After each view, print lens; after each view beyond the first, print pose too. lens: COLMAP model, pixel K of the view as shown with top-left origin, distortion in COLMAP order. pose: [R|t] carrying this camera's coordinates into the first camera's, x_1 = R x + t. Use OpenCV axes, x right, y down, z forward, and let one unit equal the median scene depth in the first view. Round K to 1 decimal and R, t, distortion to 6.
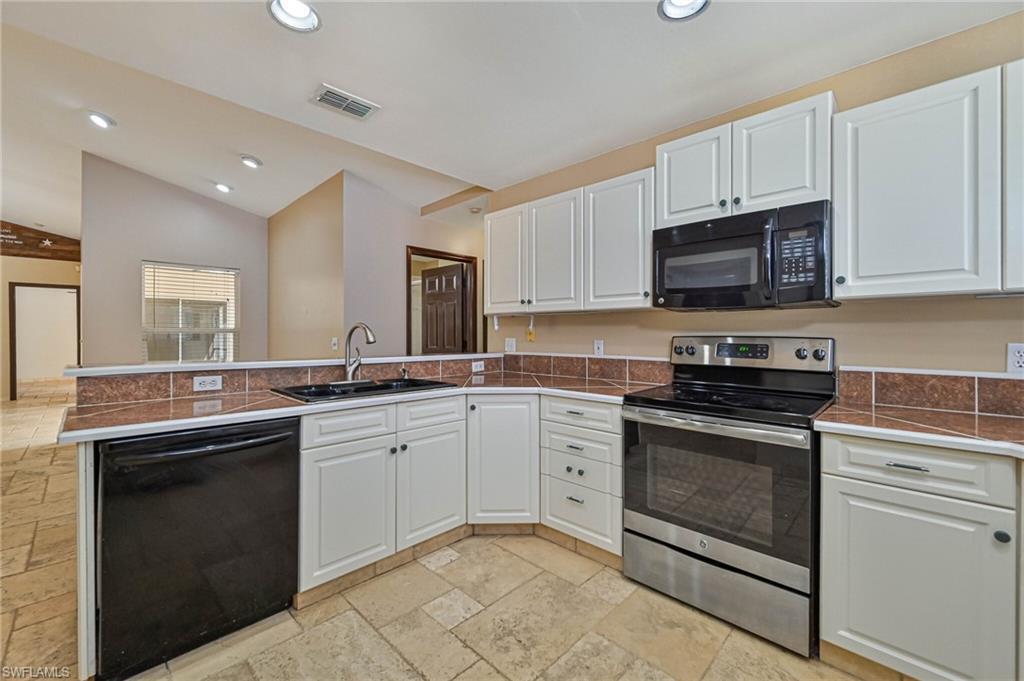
lens RADIAL K [[416.2, 0, 512.6], [0, 416.2, 336.1], [0, 0, 1]] dist [0.000353, 0.000002]
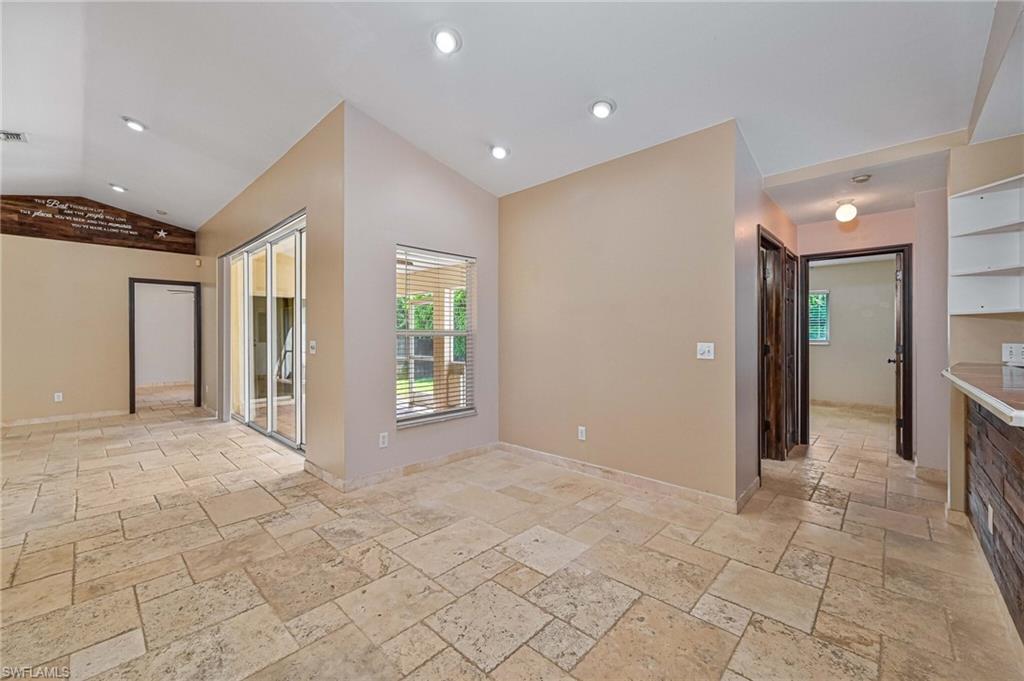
lens RADIAL K [[405.7, 0, 513.8], [0, 405.7, 335.0], [0, 0, 1]] dist [-0.000681, -0.000043]
pose [[0.999899, -0.003249, 0.013852, -1.136245], [0.003275, 0.999993, -0.001801, -0.015356], [-0.013846, 0.001847, 0.999902, 0.381782]]
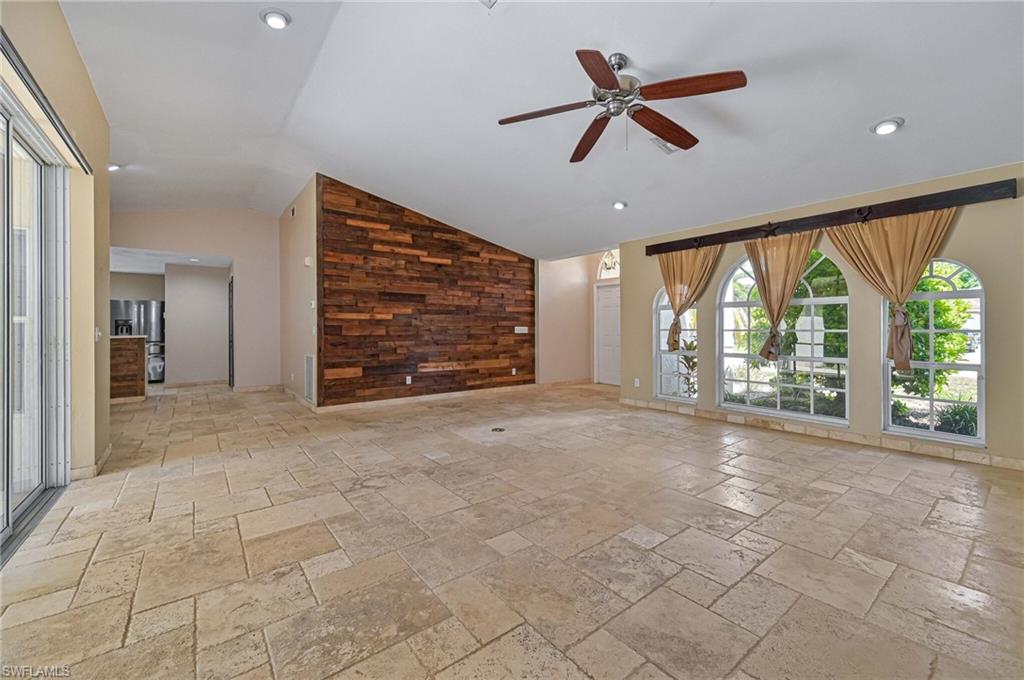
lens RADIAL K [[414.3, 0, 519.2], [0, 414.3, 325.2], [0, 0, 1]] dist [-0.001181, -0.000298]
pose [[-0.991066, 0.005331, 0.133267, -3.214851], [0.005041, 0.999984, -0.002512, 0.002992], [-0.133278, -0.001818, -0.991077, 2.798237]]
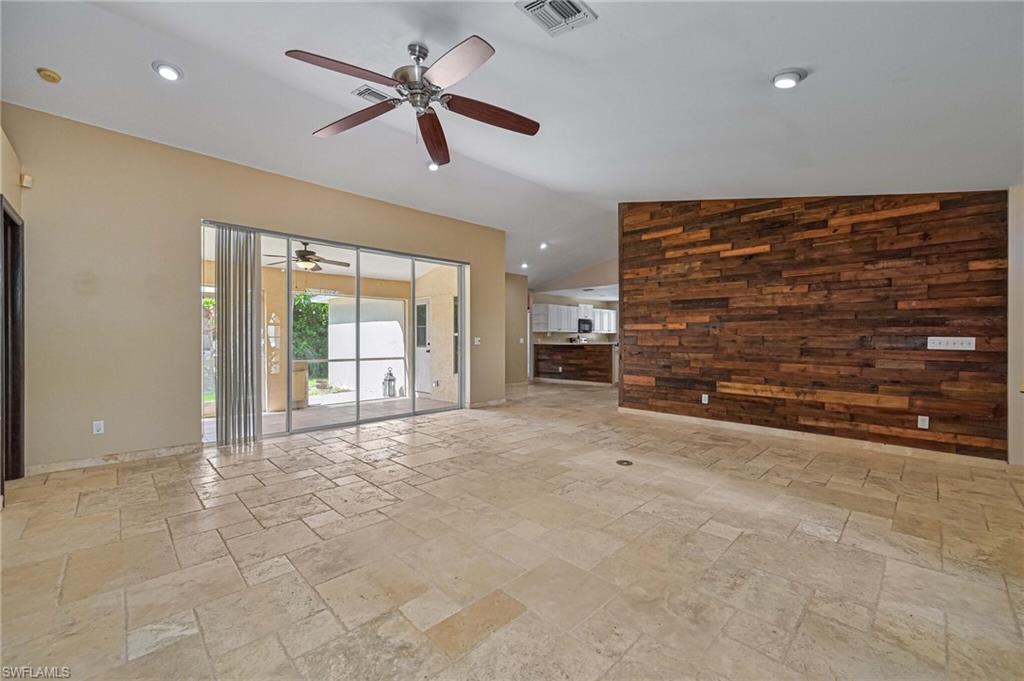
lens RADIAL K [[413.6, 0, 512.2], [0, 413.6, 338.2], [0, 0, 1]] dist [0.000224, -0.000134]
pose [[0.030175, 0.000829, 0.999544, -4.332182], [0.003319, 0.999994, -0.000929, 0.006969], [-0.999539, 0.003346, 0.030172, 1.430102]]
